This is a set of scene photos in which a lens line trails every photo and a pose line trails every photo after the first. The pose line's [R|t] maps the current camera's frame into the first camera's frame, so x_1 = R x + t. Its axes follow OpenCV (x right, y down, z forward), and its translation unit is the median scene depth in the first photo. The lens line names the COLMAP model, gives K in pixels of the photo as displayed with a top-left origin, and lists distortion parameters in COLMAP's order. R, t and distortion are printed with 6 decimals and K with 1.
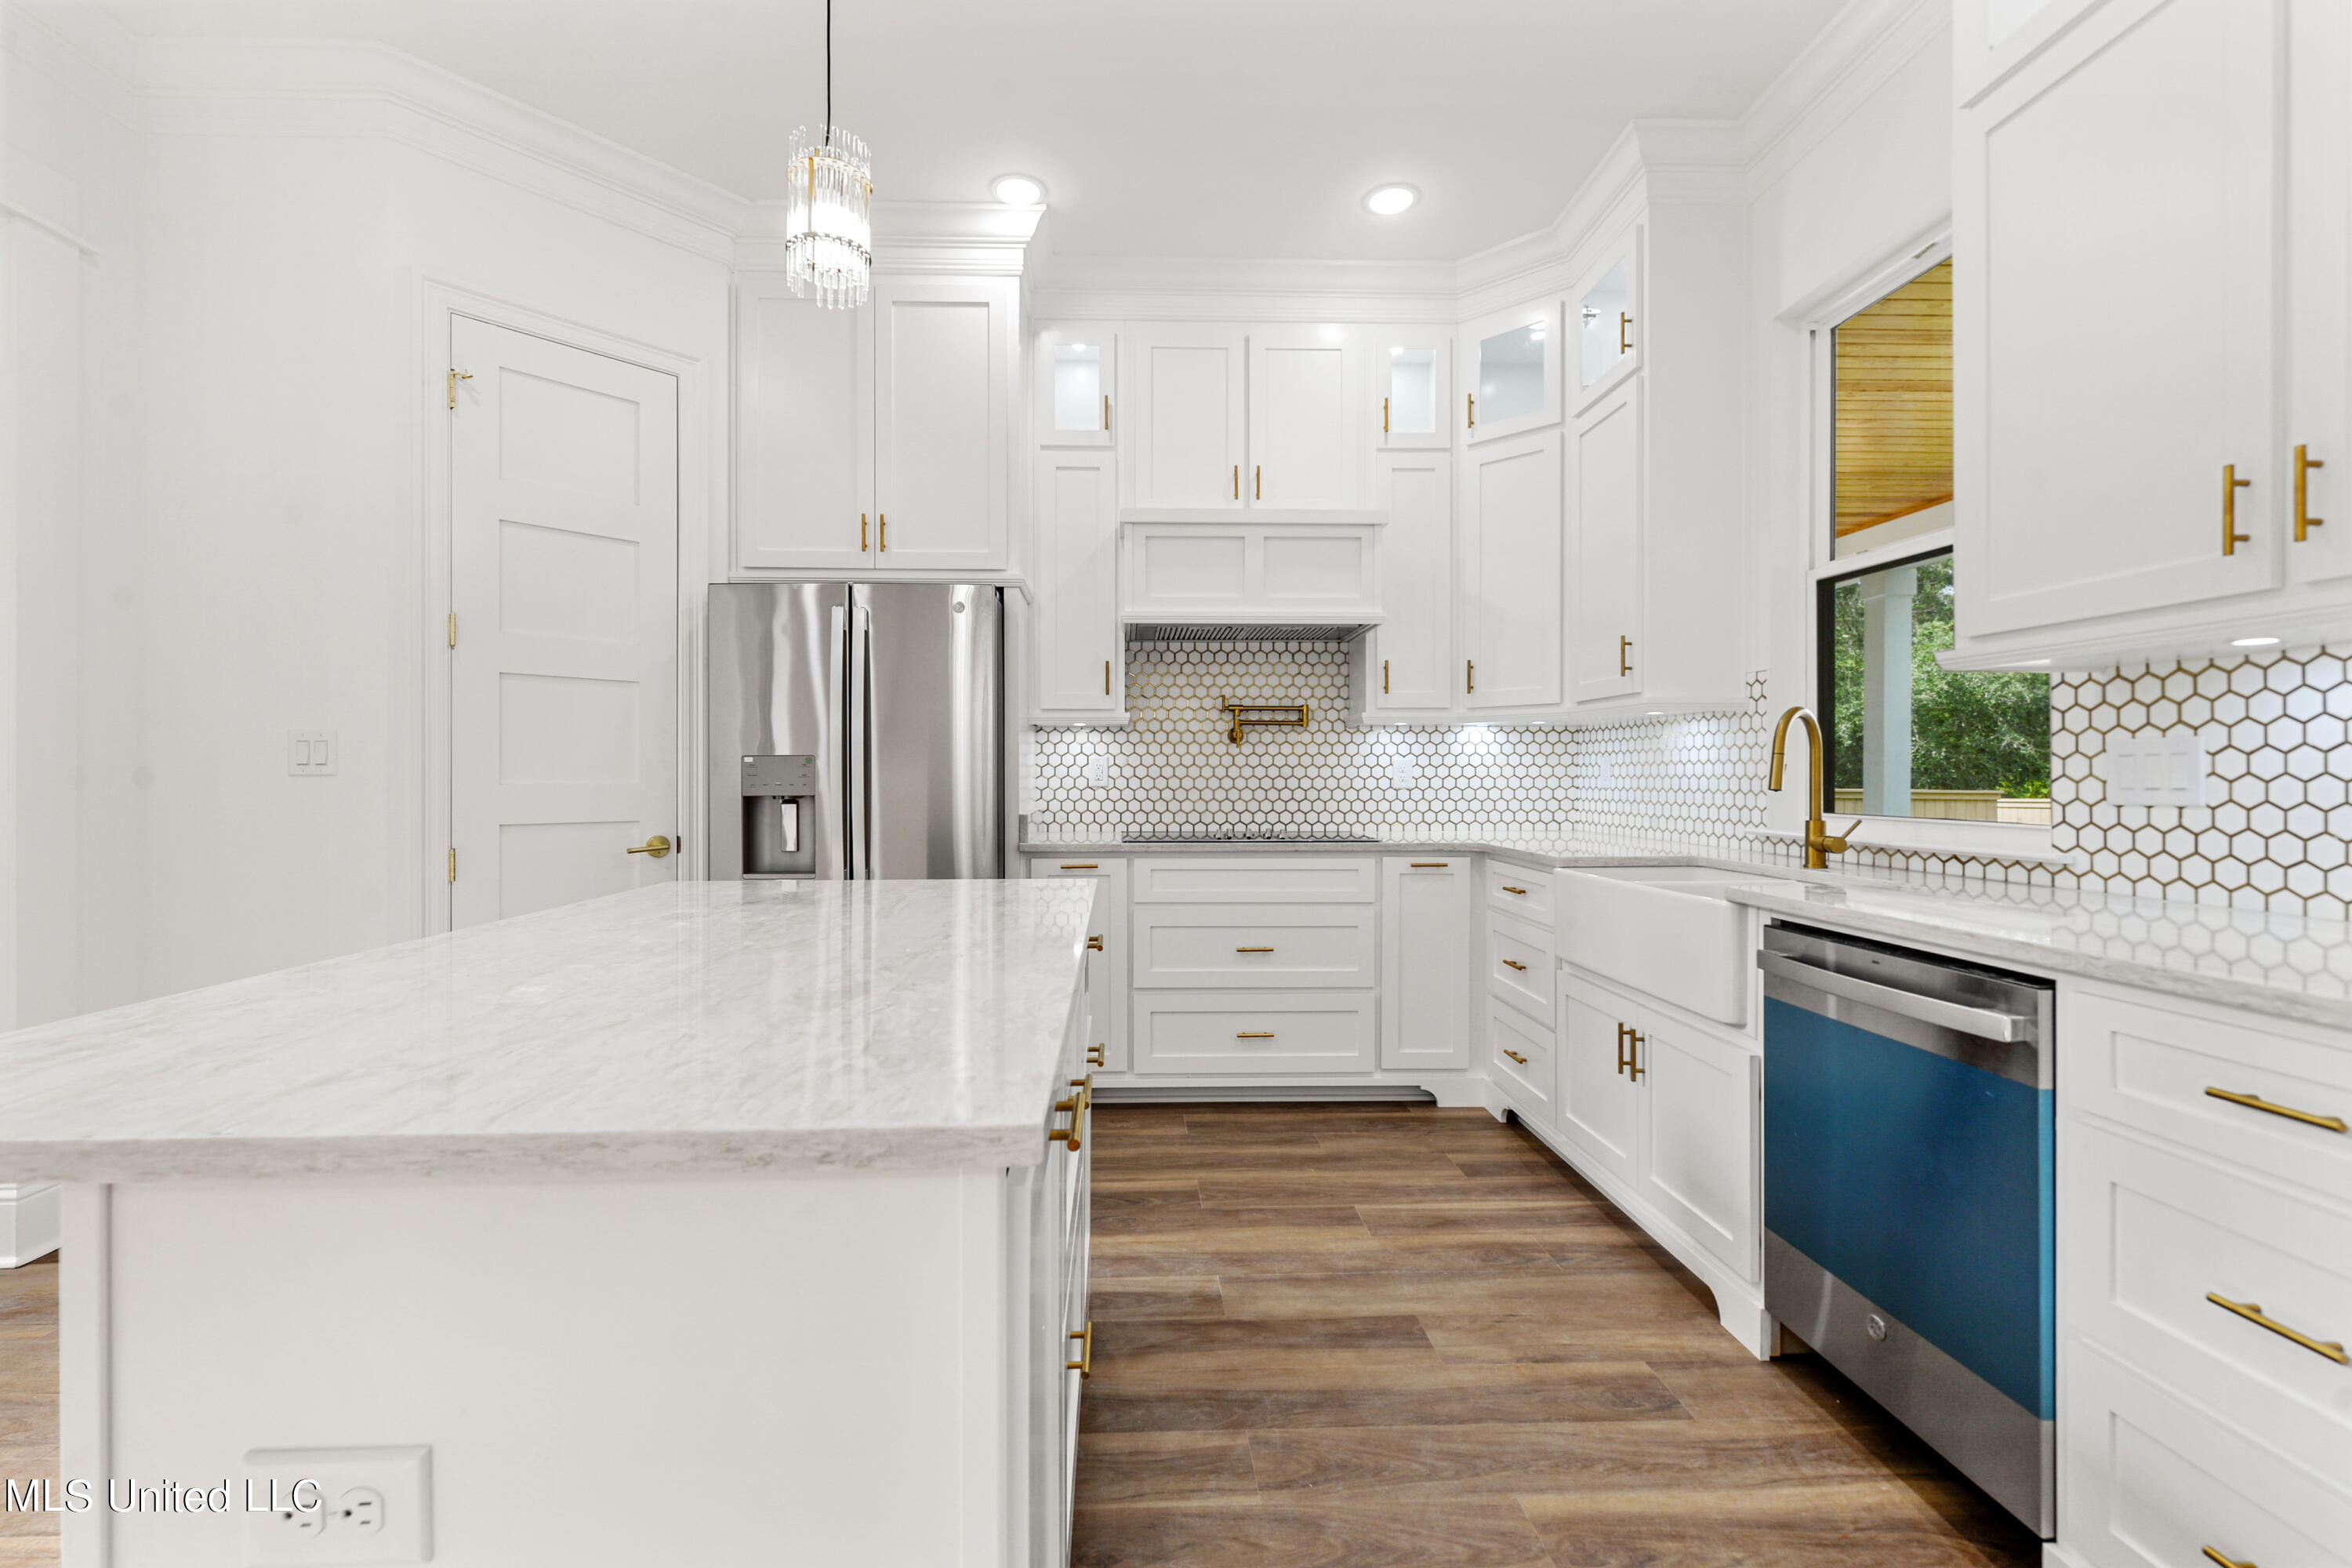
lens RADIAL K [[1008.4, 0, 1155.4], [0, 1008.4, 793.6], [0, 0, 1]] dist [-0.000809, -0.000137]
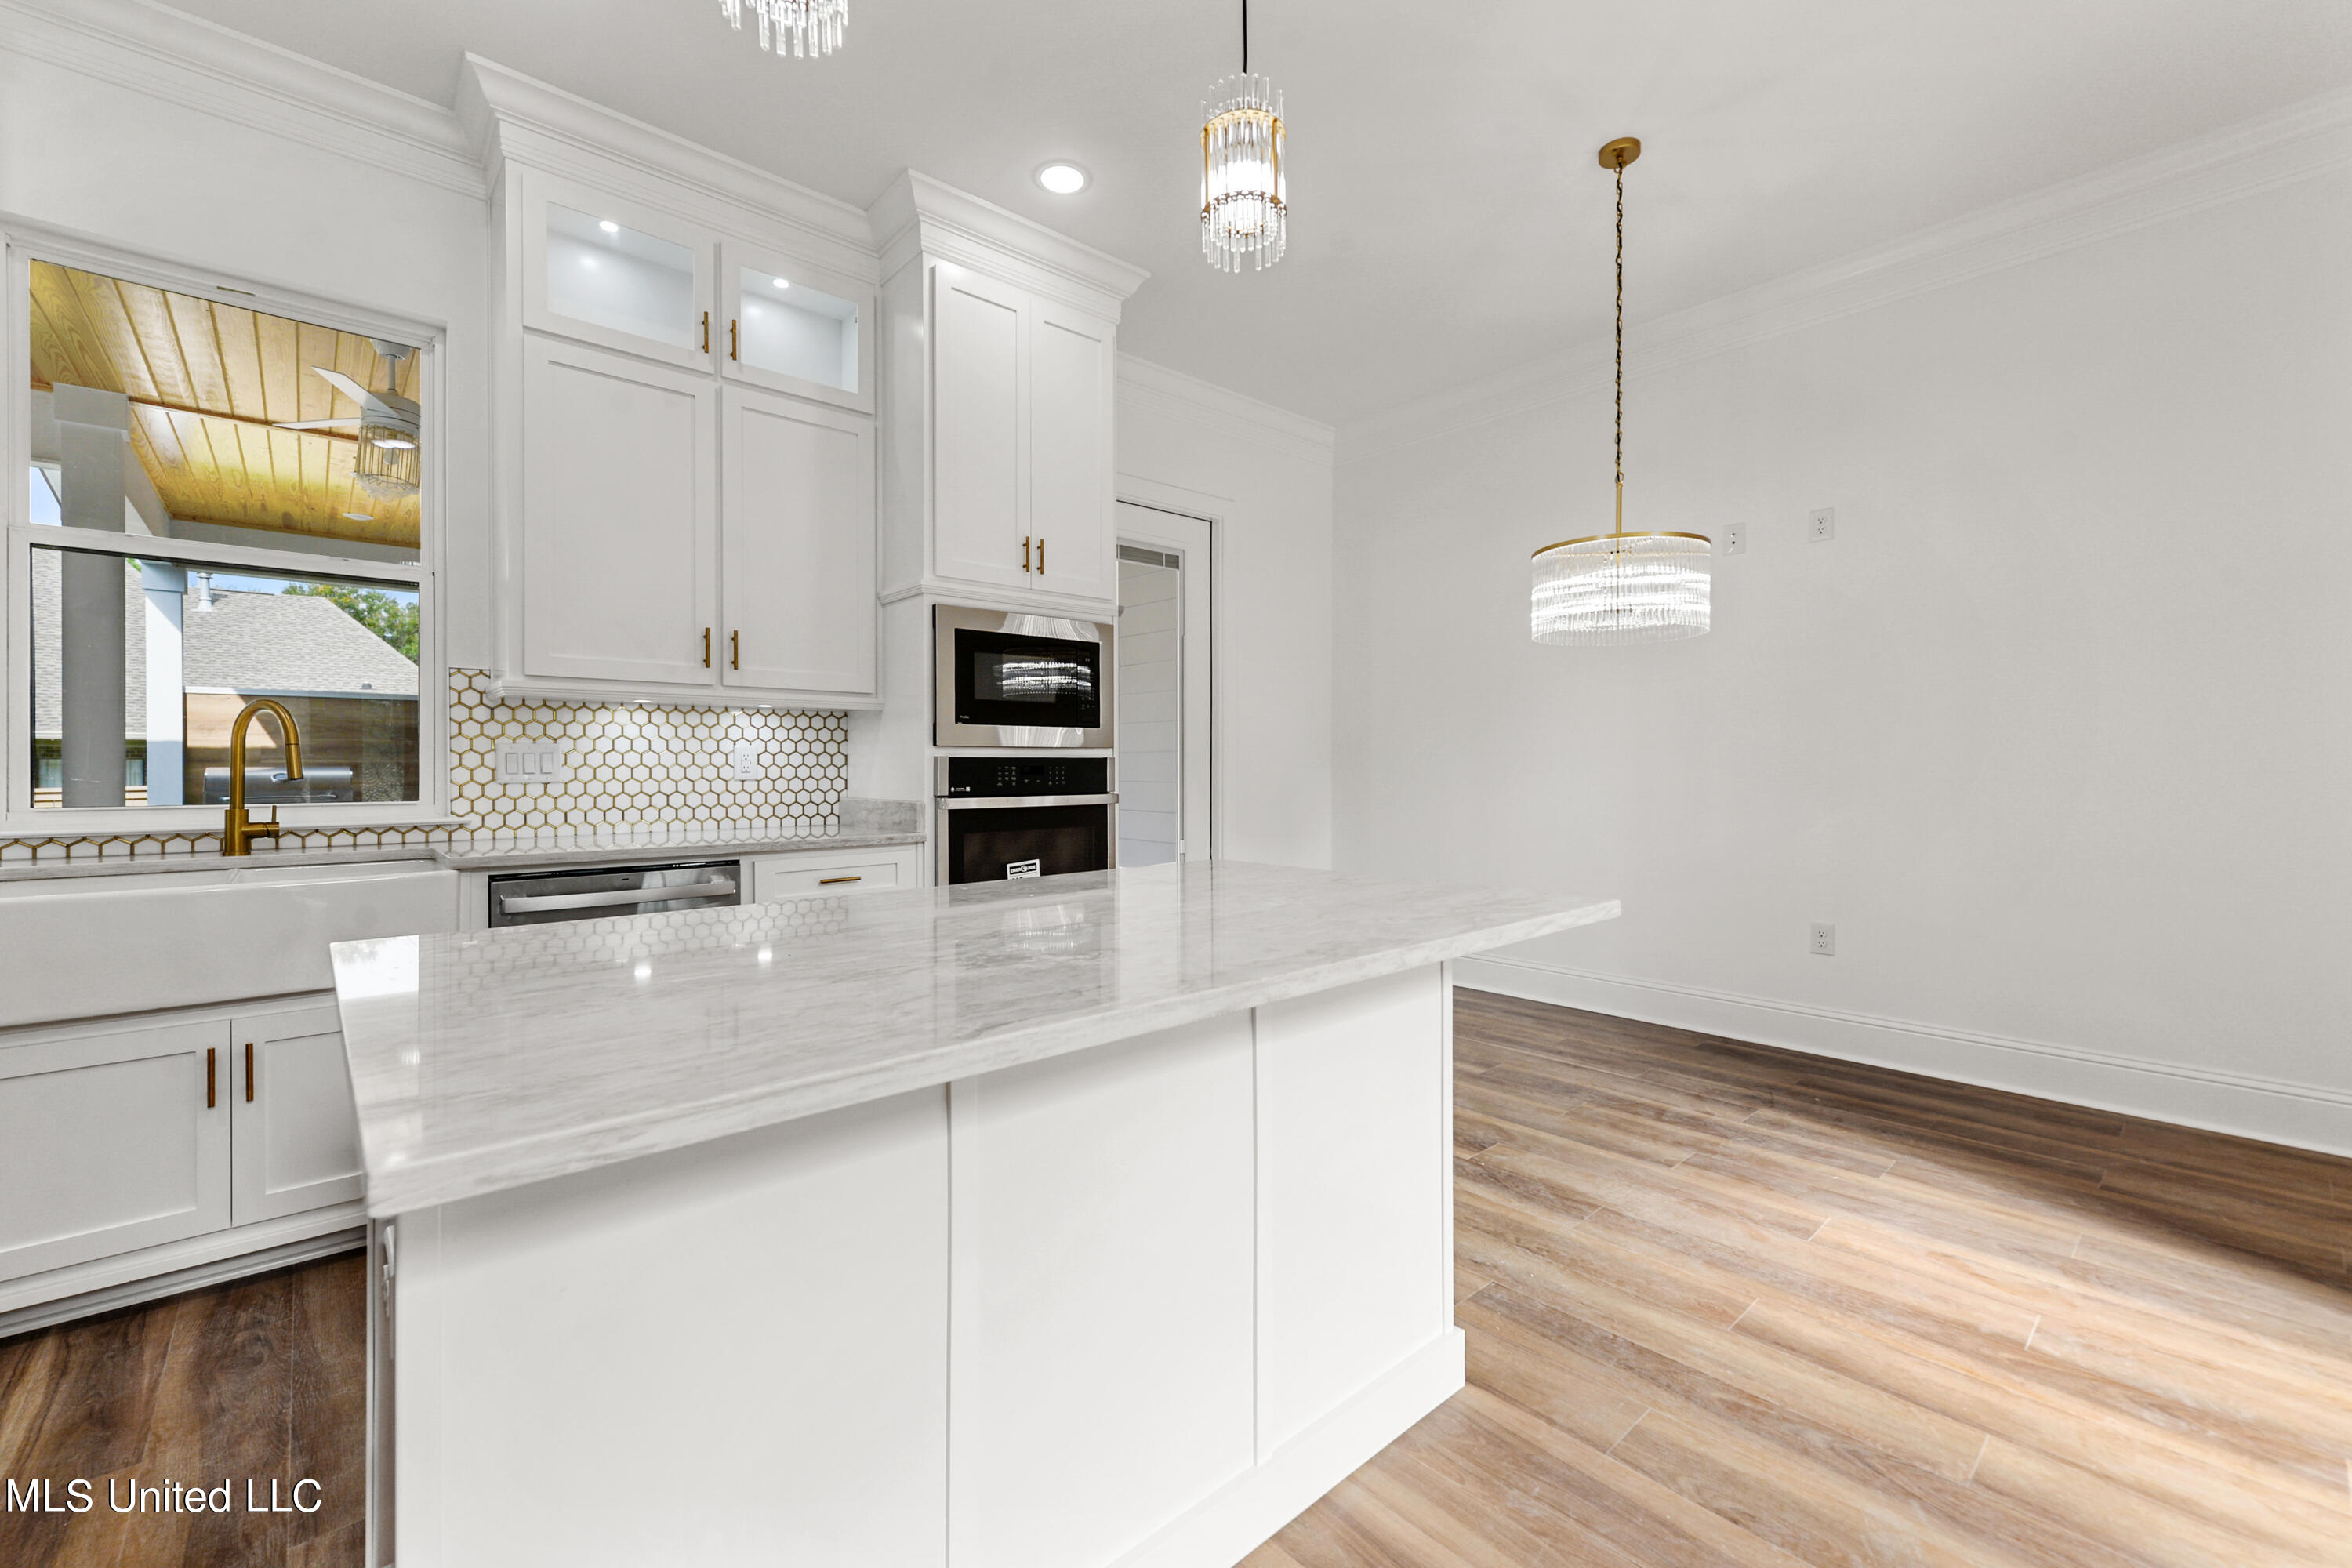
lens RADIAL K [[970.2, 0, 1167.1], [0, 970.2, 760.8], [0, 0, 1]] dist [0.011409, -0.000047]
pose [[-0.631808, 0.002434, 0.775121, -0.755932], [0.013938, 0.999869, 0.008221, -0.018583], [-0.775000, 0.015997, -0.631759, 0.929831]]
